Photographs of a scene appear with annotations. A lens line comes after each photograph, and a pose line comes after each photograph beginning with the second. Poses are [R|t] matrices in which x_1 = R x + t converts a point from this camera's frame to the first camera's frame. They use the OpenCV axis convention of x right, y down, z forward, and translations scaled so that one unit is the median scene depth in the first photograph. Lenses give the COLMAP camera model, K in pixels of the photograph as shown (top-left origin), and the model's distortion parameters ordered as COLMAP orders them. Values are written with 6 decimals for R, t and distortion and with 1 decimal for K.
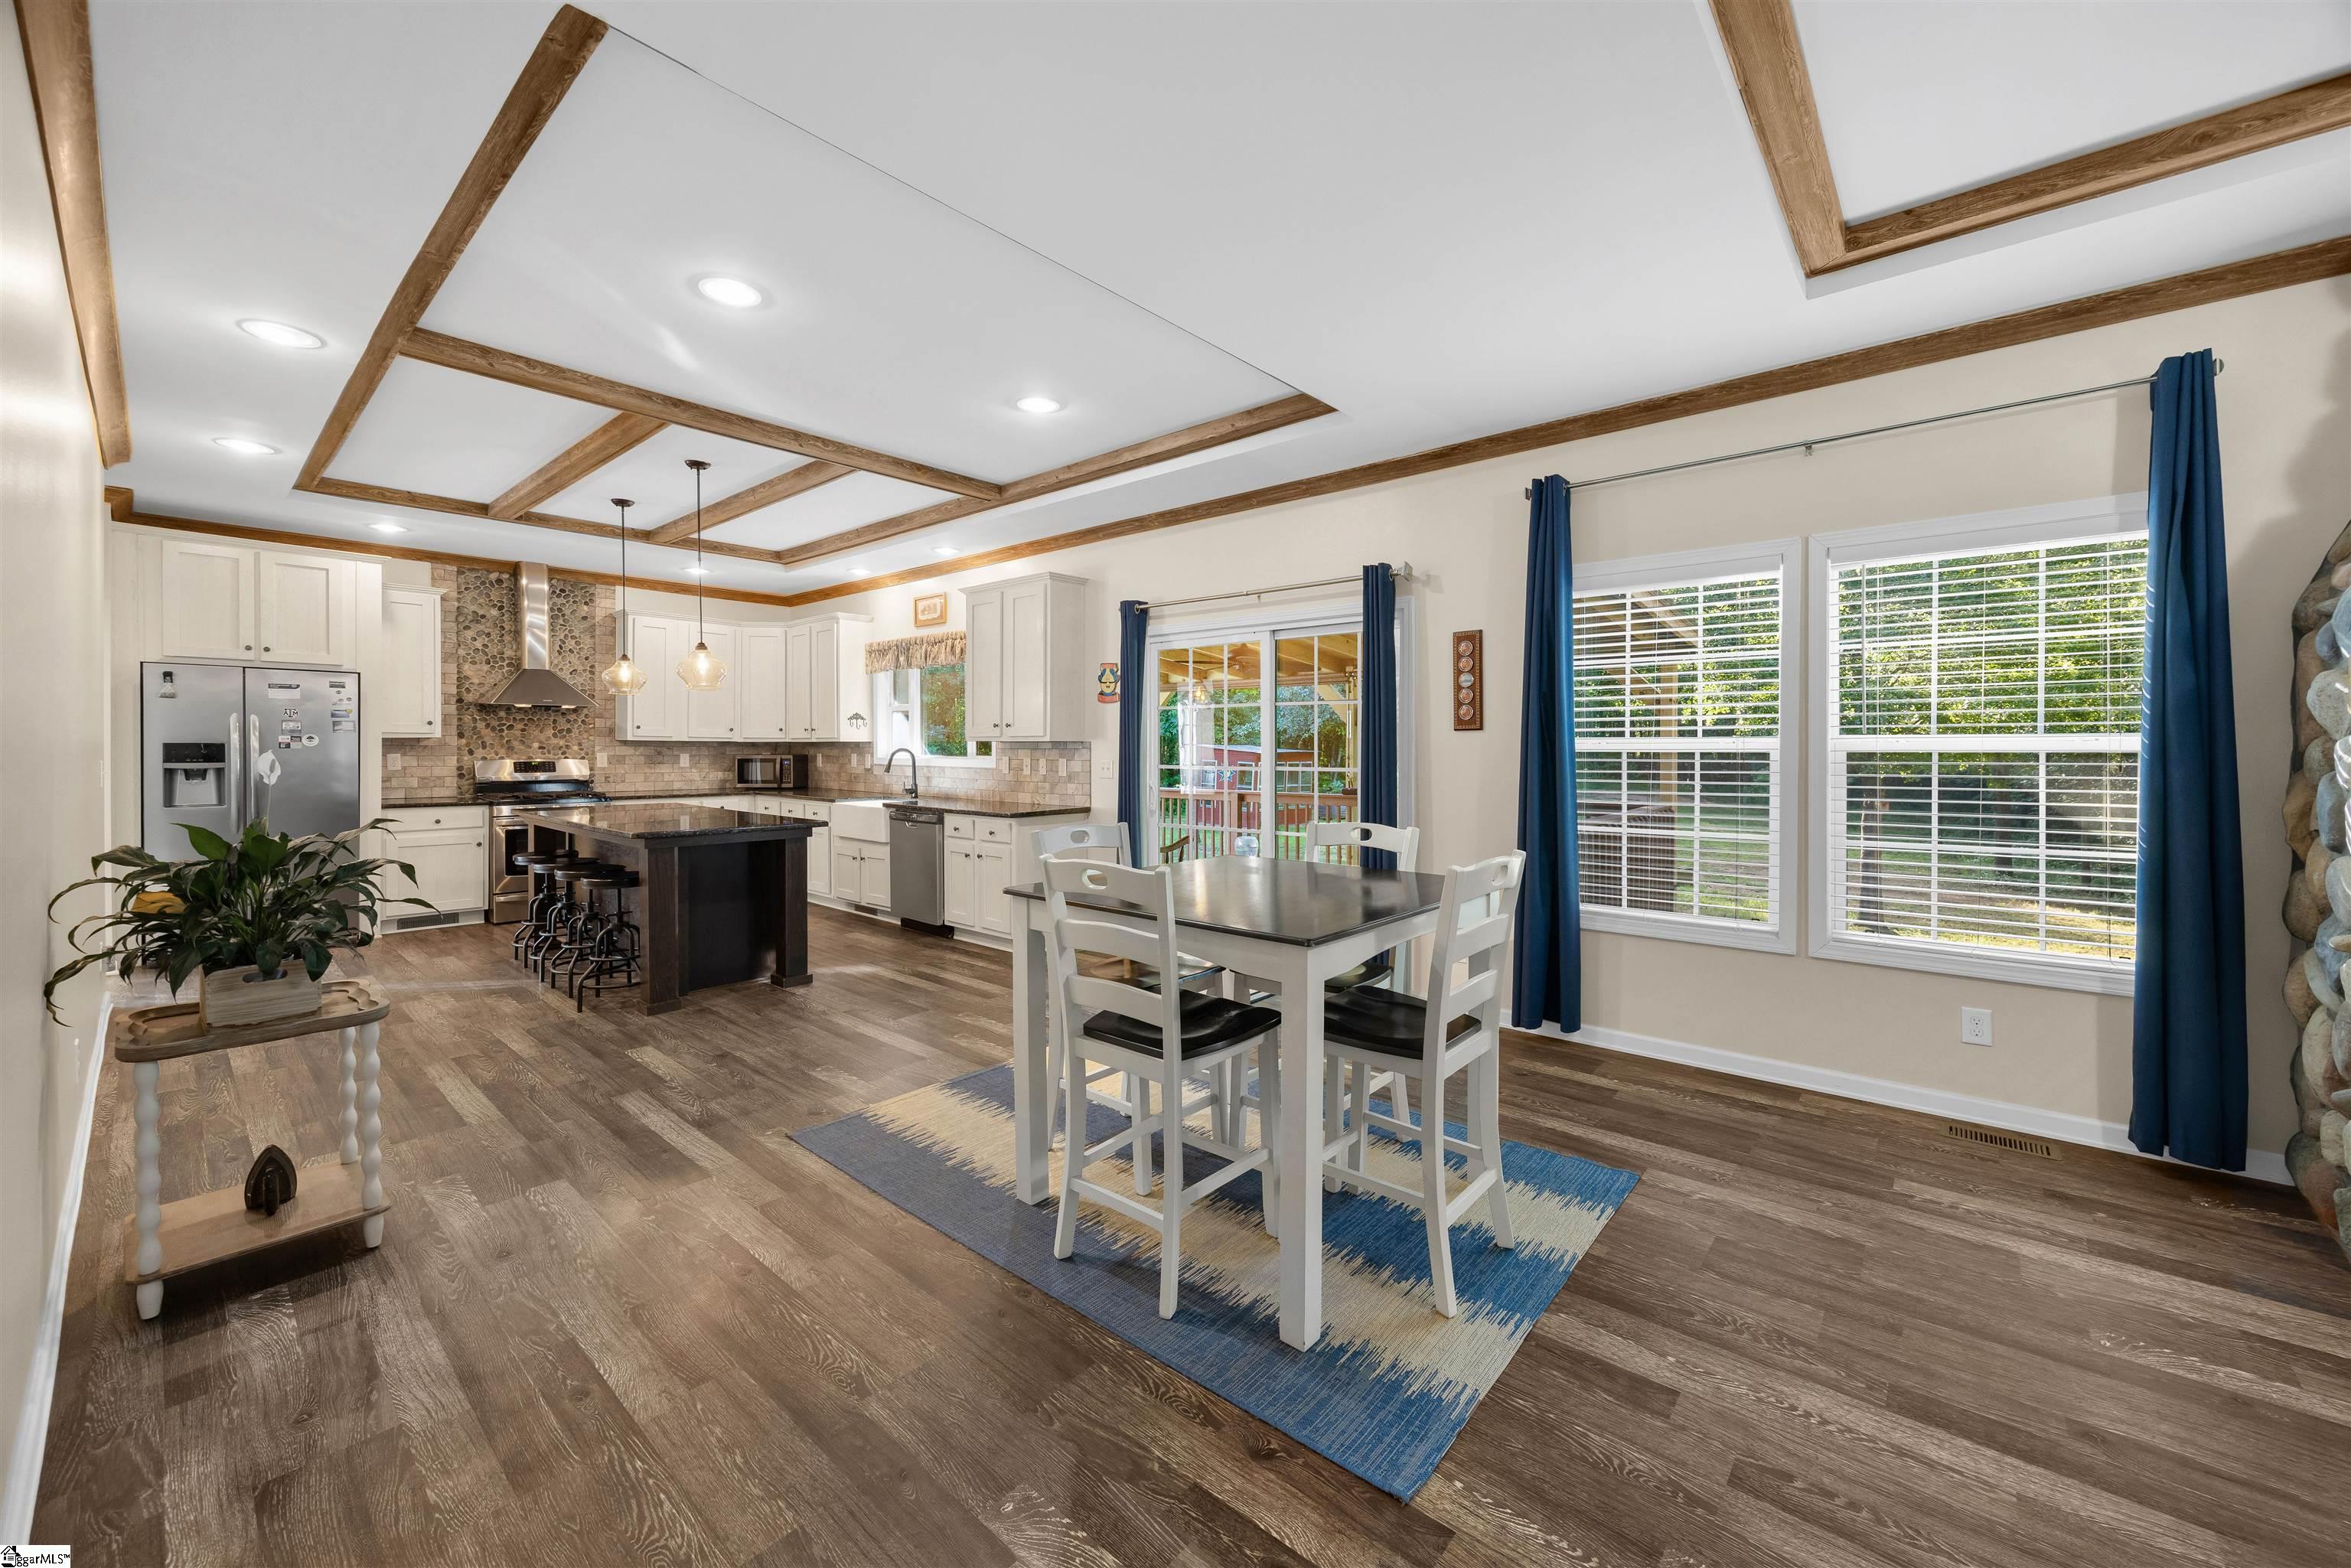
lens RADIAL K [[908.9, 0, 1161.1], [0, 908.9, 759.9], [0, 0, 1]] dist [-0.005247, 0.000252]
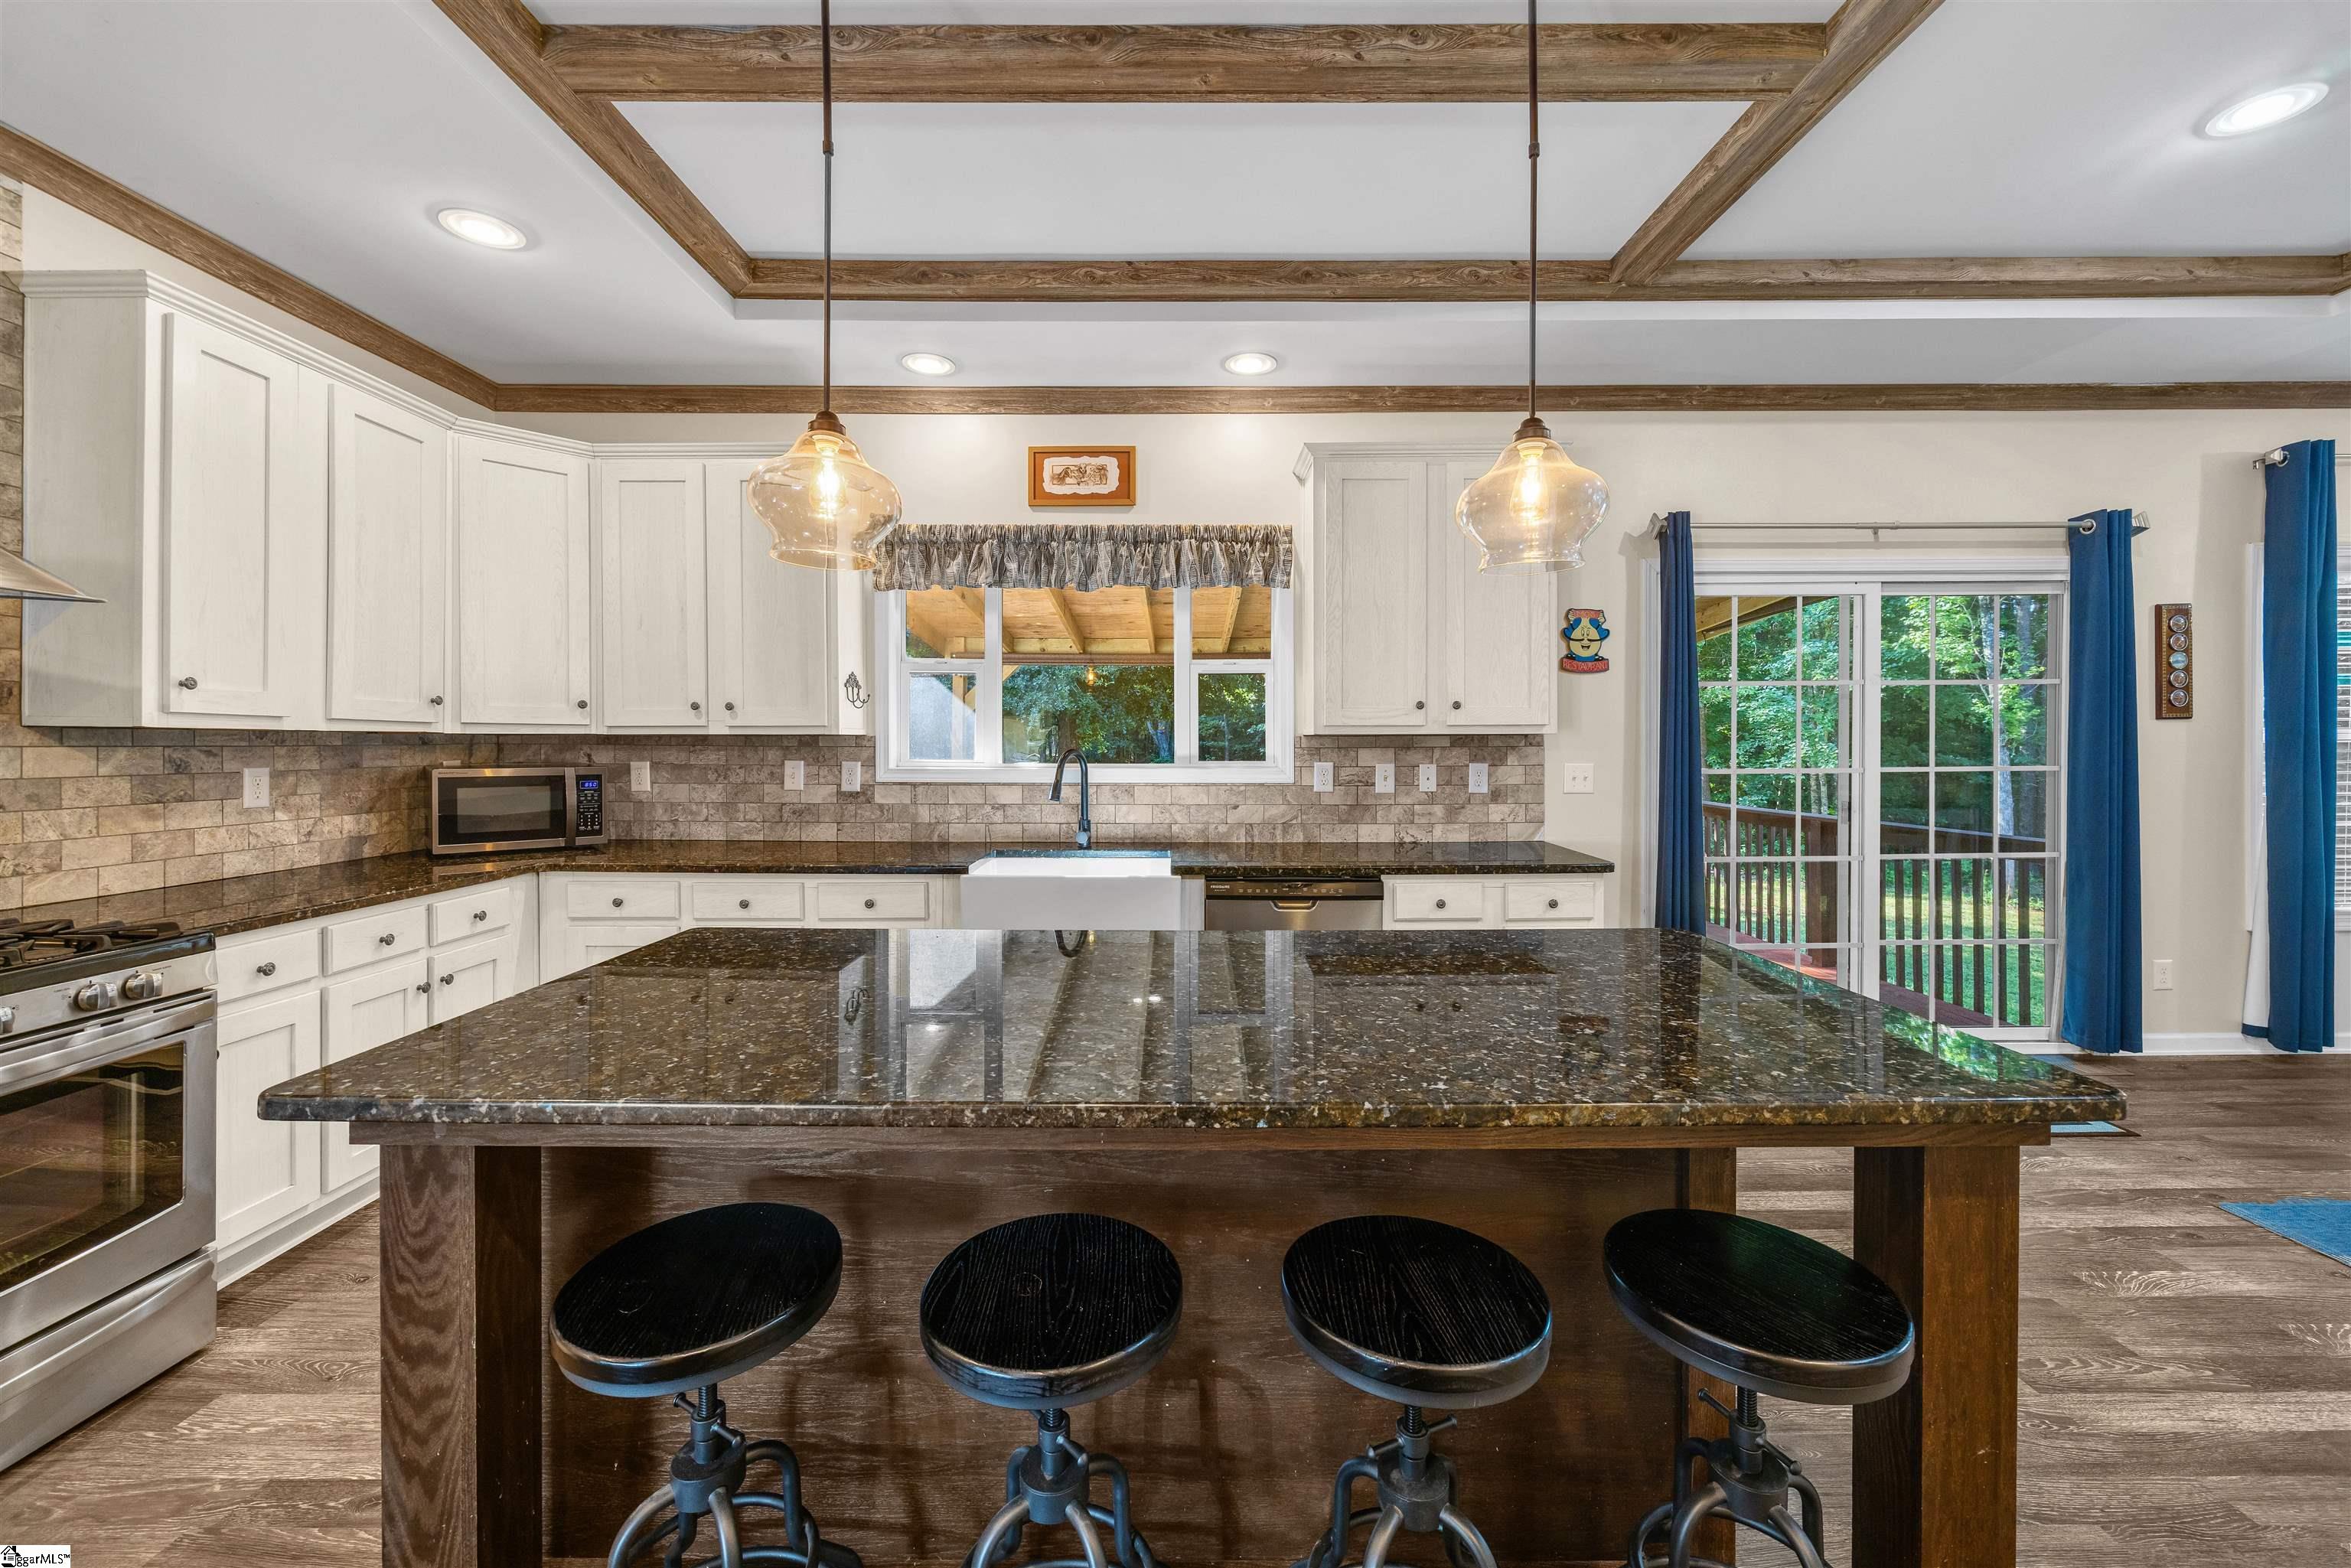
lens RADIAL K [[908.9, 0, 1158.6], [0, 908.9, 738.0], [0, 0, 1]] dist [-0.005247, 0.000252]
pose [[0.756035, -0.000778, 0.654531, -0.820867], [0.011592, 0.999858, -0.012201, -0.016981], [-0.654429, 0.016812, 0.755937, 0.865242]]
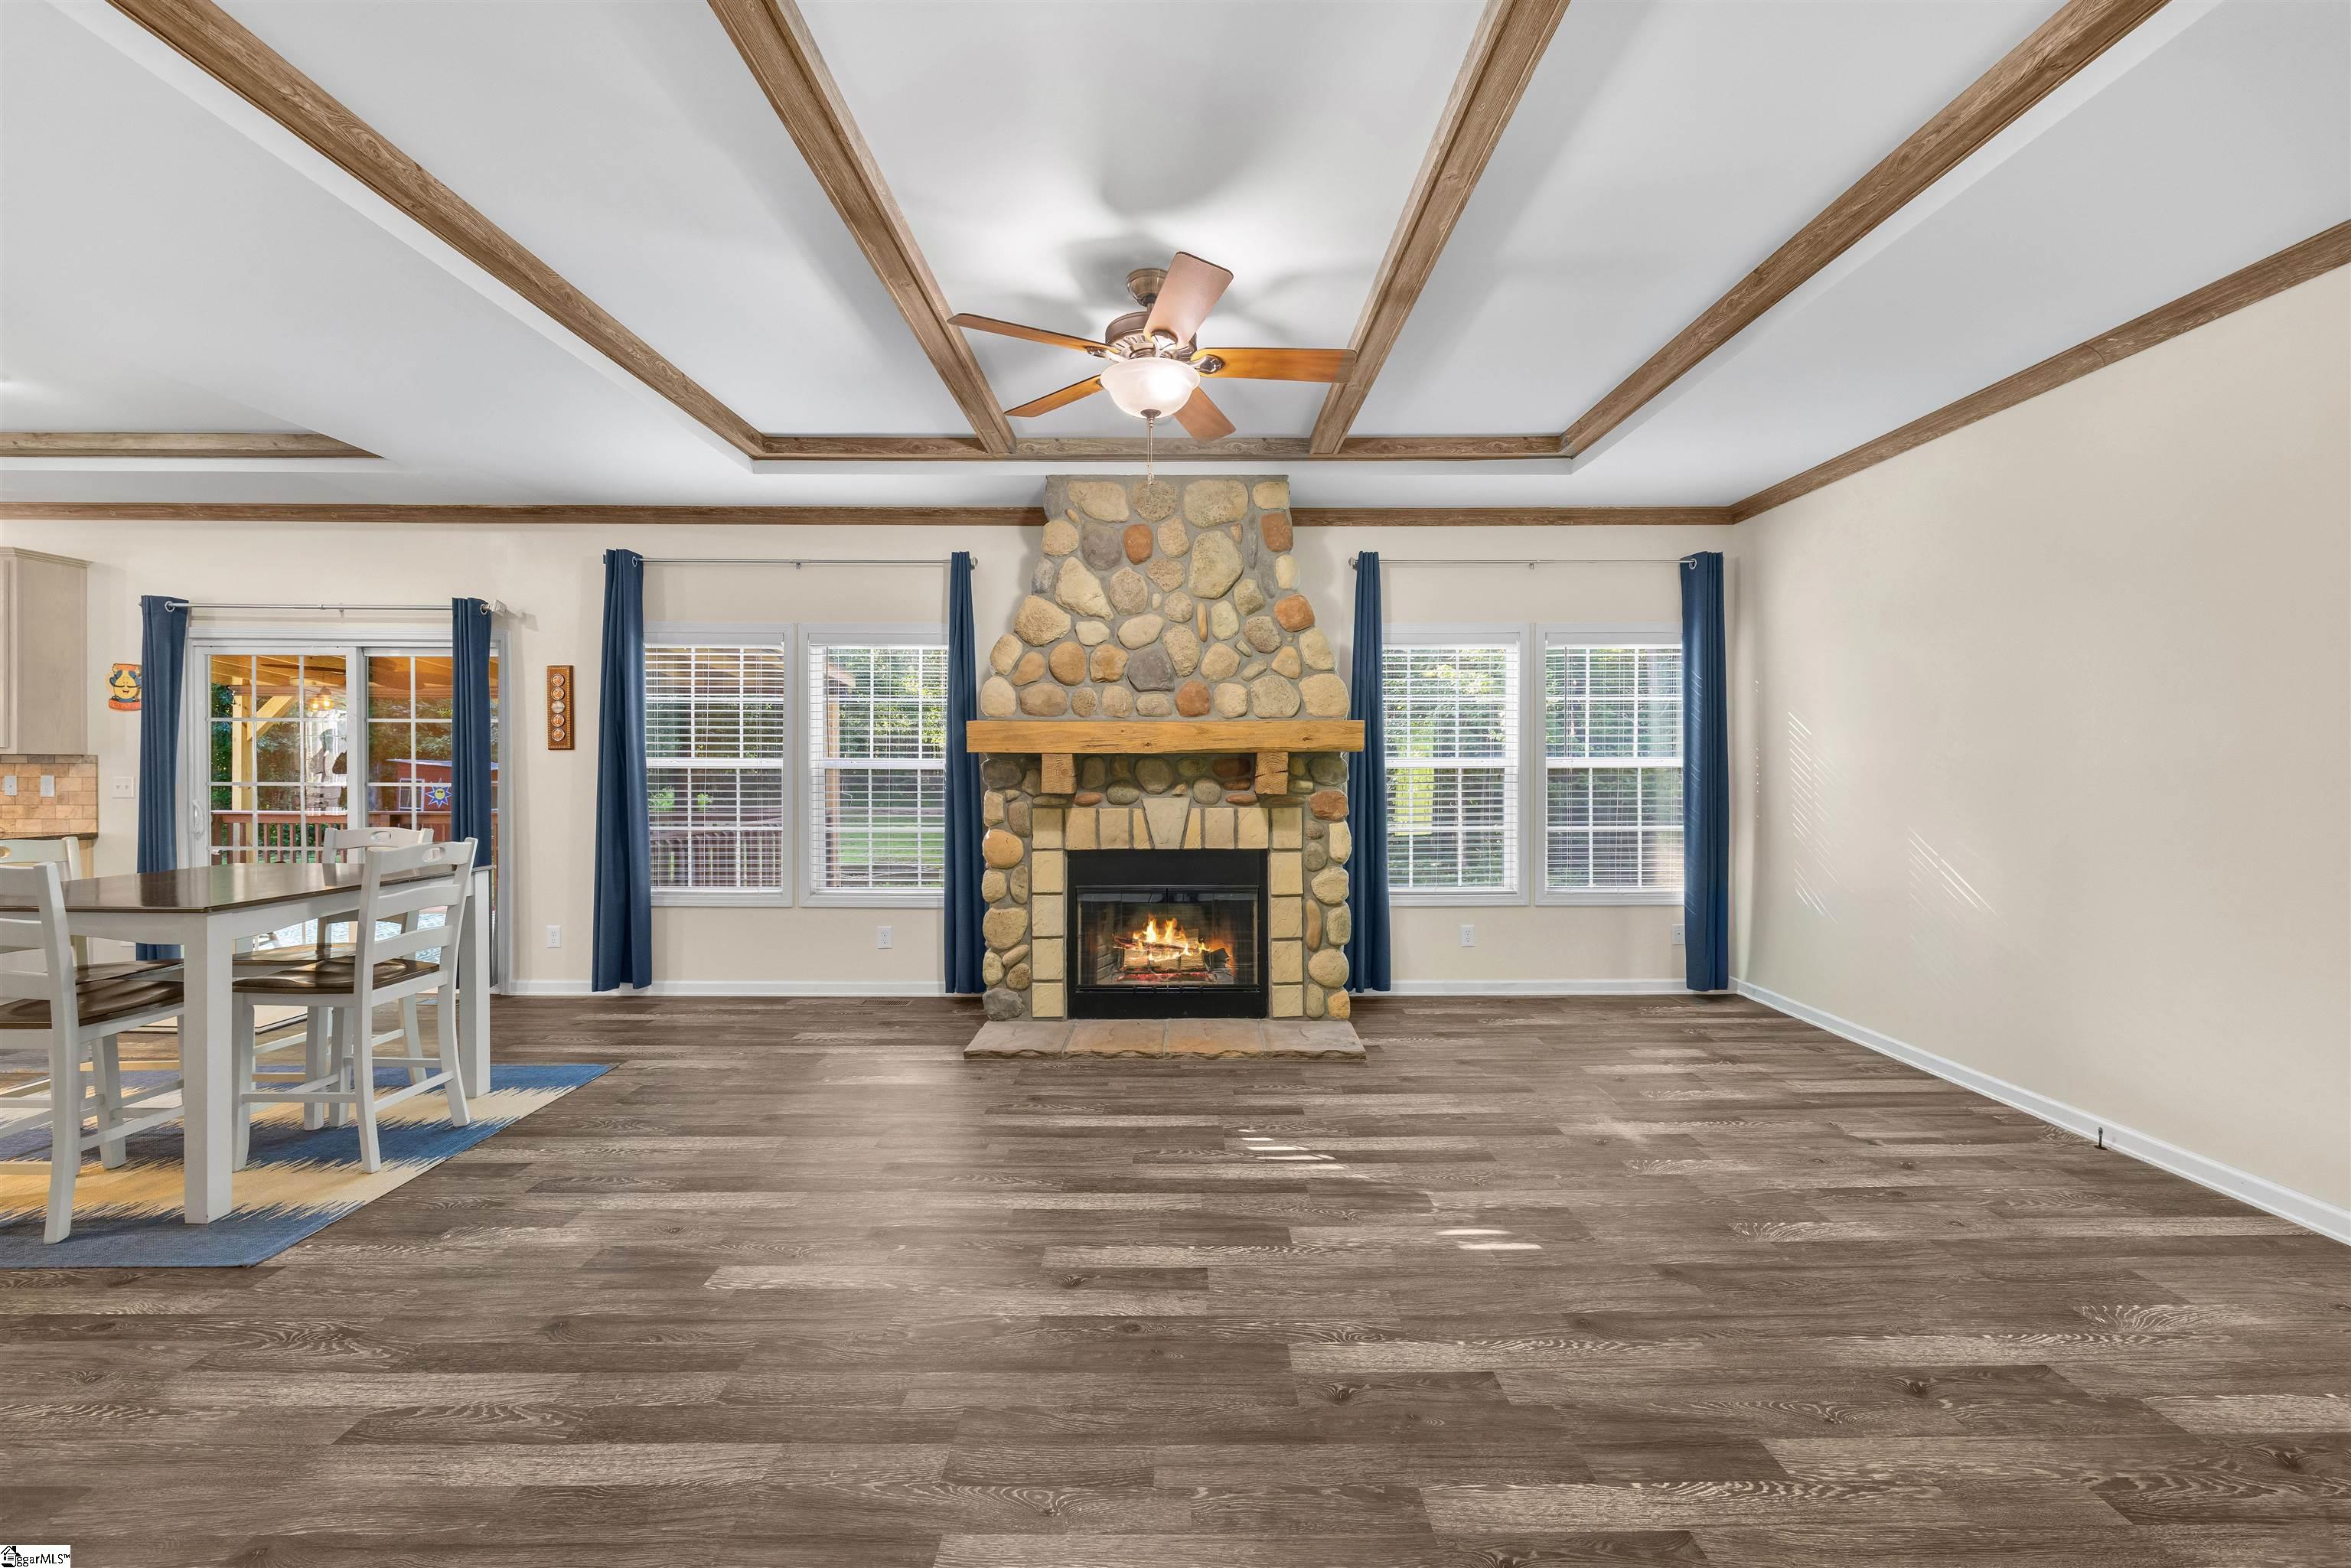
lens RADIAL K [[908.9, 0, 1194.6], [0, 908.9, 774.2], [0, 0, 1]] dist [-0.005247, 0.000252]
pose [[0.737038, -0.003911, 0.675840, 0.130153], [0.005309, 0.999986, -0.000003, 0.002928], [-0.675831, 0.003590, 0.737048, -0.368269]]
